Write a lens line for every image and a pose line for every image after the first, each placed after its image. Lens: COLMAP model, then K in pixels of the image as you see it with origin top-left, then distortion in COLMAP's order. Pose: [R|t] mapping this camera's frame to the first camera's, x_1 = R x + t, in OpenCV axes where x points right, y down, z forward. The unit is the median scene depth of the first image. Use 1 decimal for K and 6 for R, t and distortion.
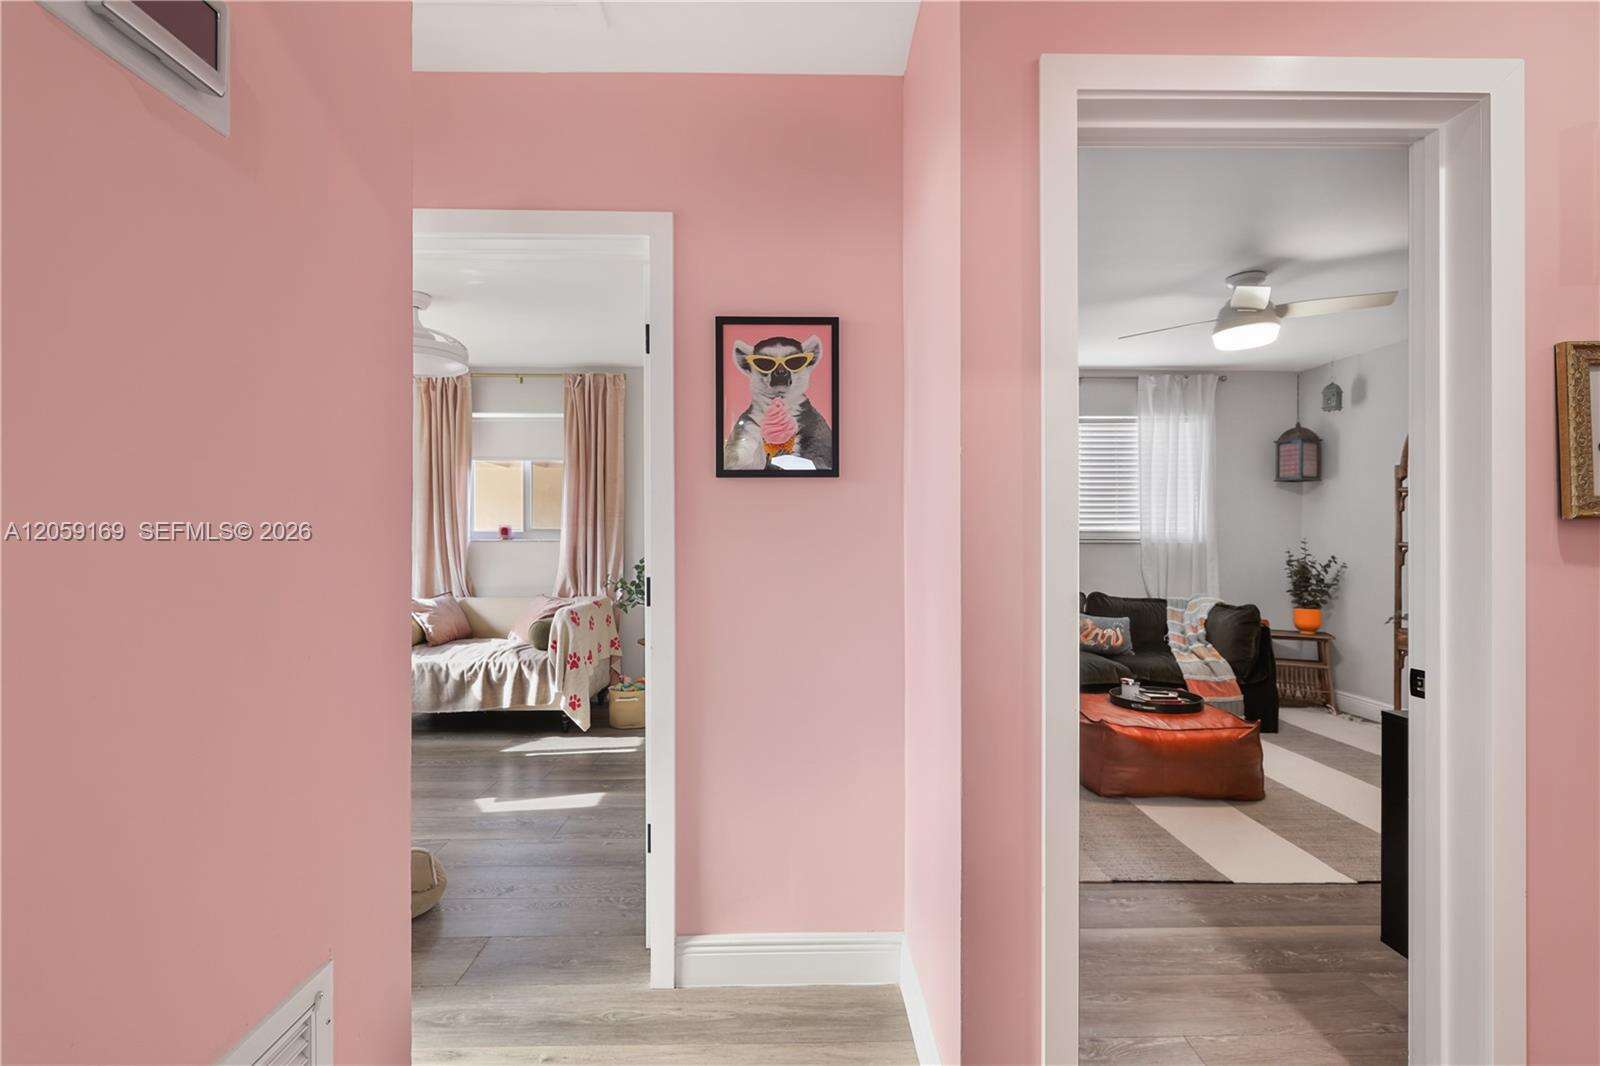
lens RADIAL K [[677.5, 0, 804.3], [0, 677.5, 541.1], [0, 0, 1]] dist [0.000267, -0.001190]
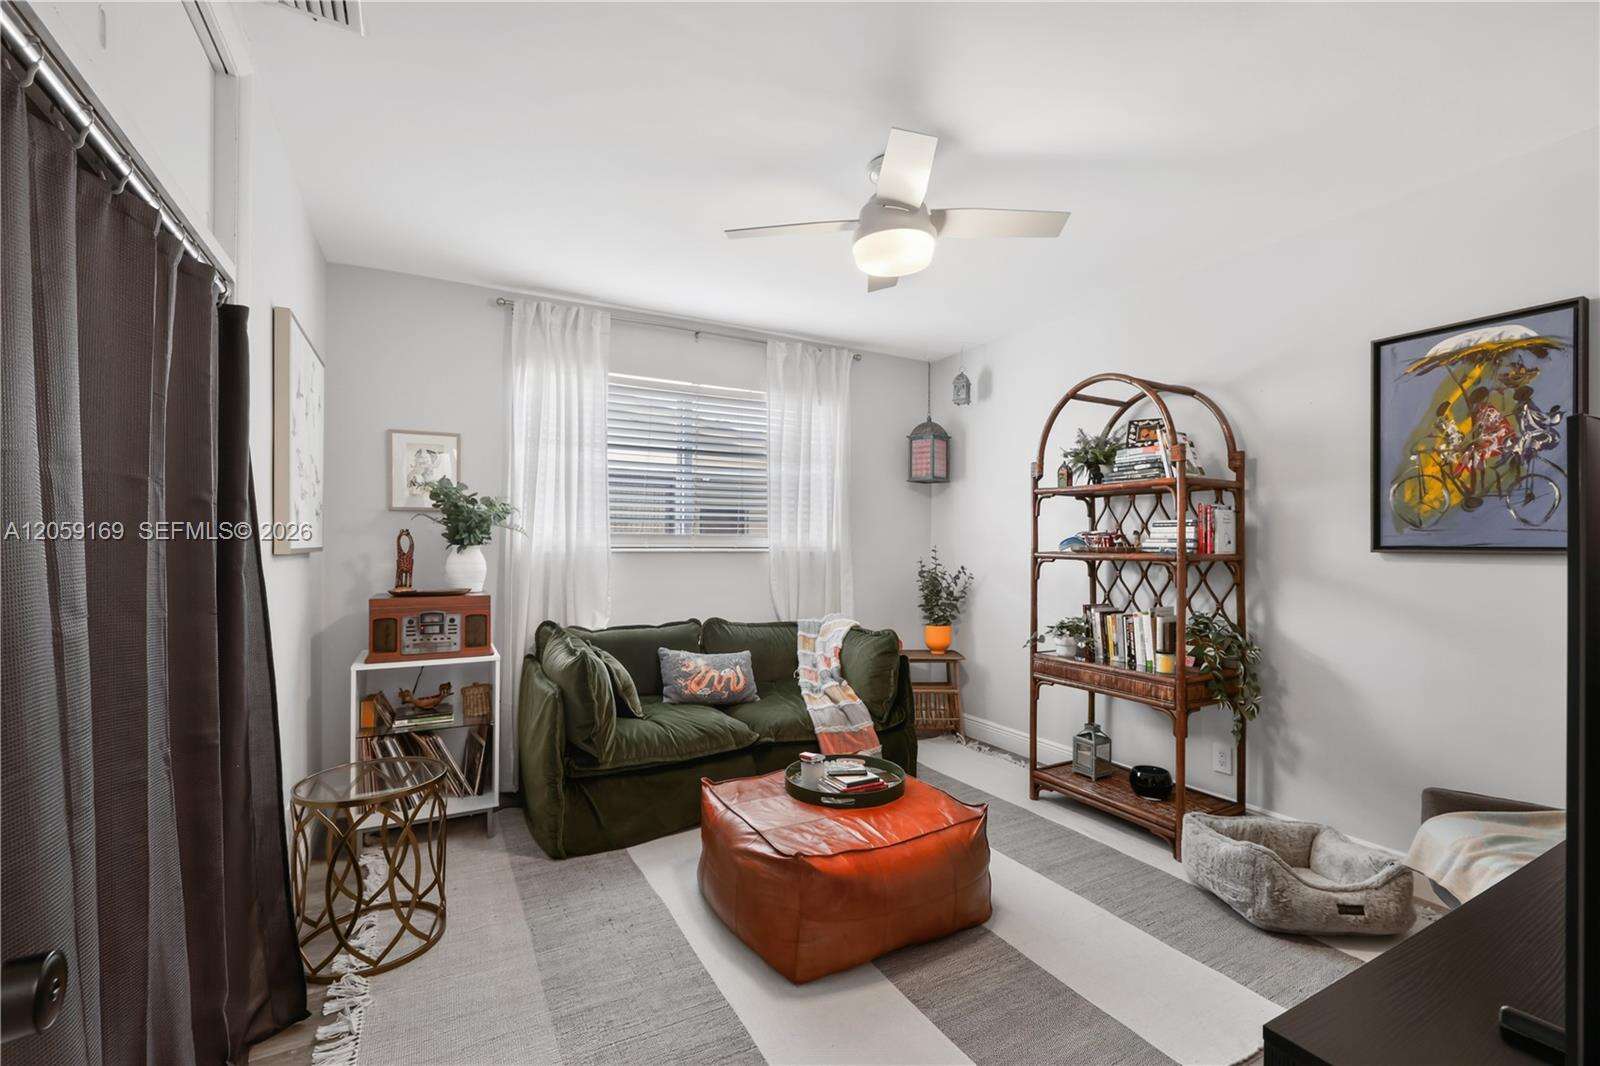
lens RADIAL K [[677.5, 0, 783.0], [0, 677.5, 537.7], [0, 0, 1]] dist [0.000267, -0.001190]
pose [[0.897463, 0.007889, 0.441018, 0.174191], [-0.003232, 0.999931, -0.011309, -0.004910], [-0.441077, 0.008724, 0.897427, 0.303266]]
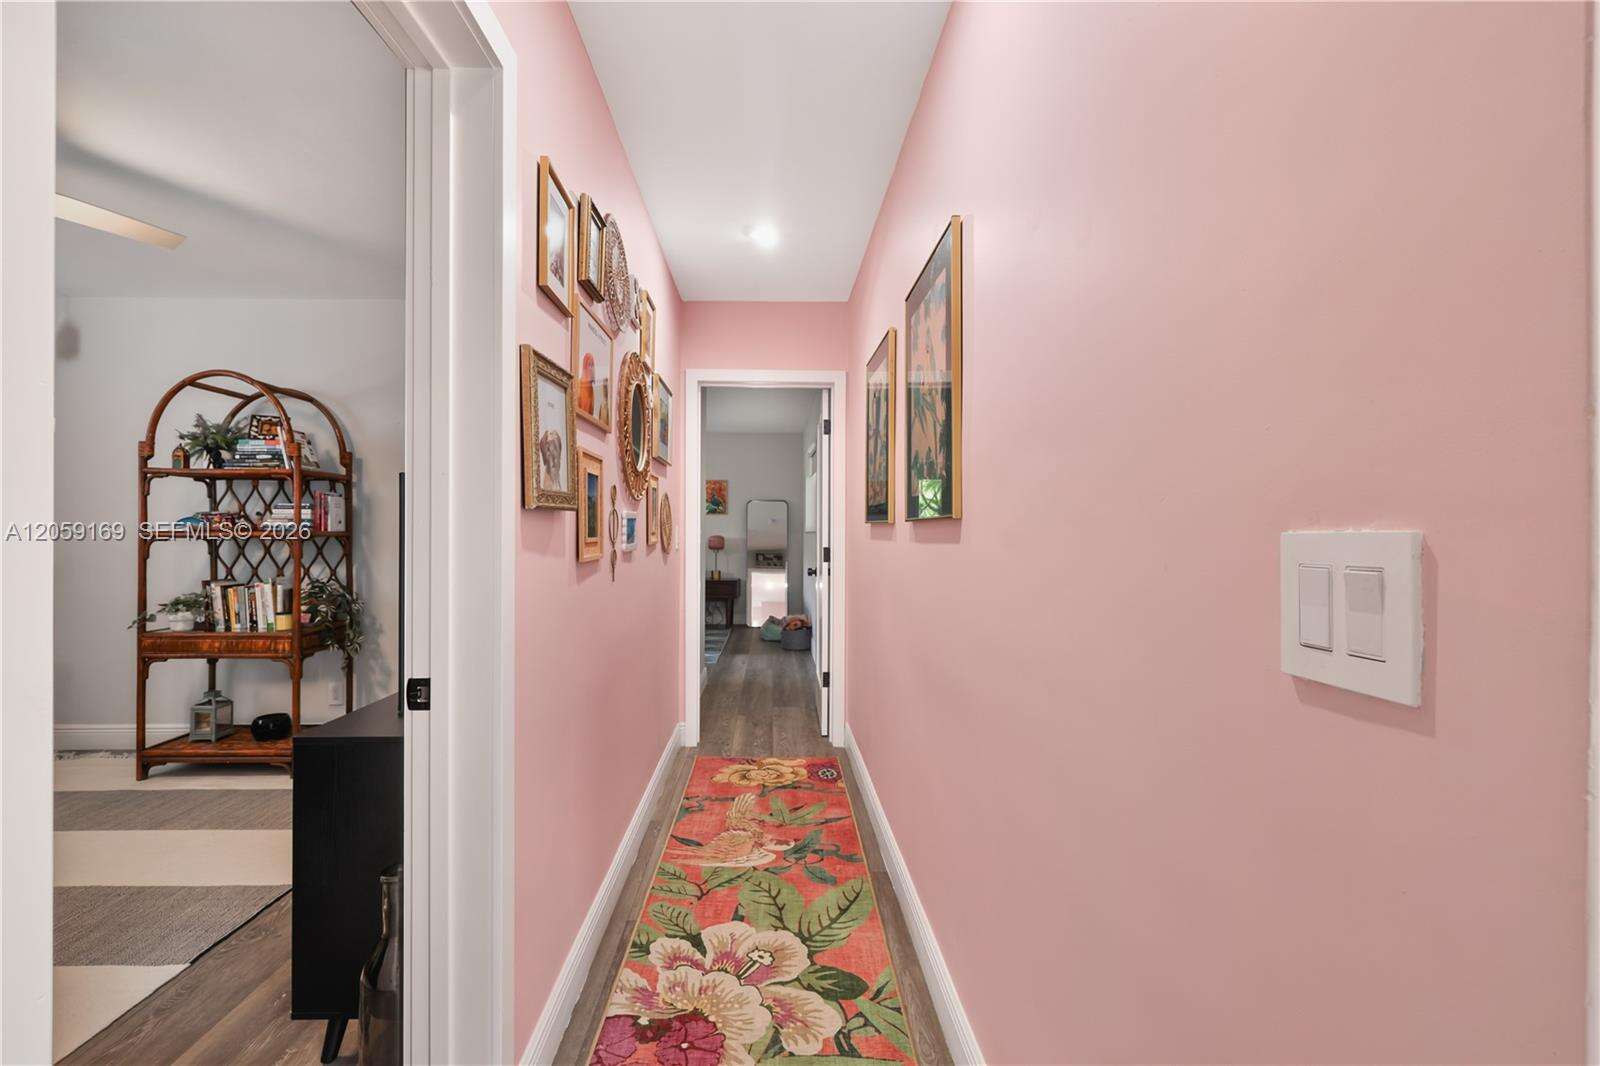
lens RADIAL K [[677.5, 0, 793.4], [0, 677.5, 527.8], [0, 0, 1]] dist [0.000267, -0.001190]
pose [[-0.015648, 0.001525, 0.999876, 0.009658], [0.002436, 0.999996, -0.001487, 0.000032], [-0.999875, 0.002413, -0.015652, 0.159040]]
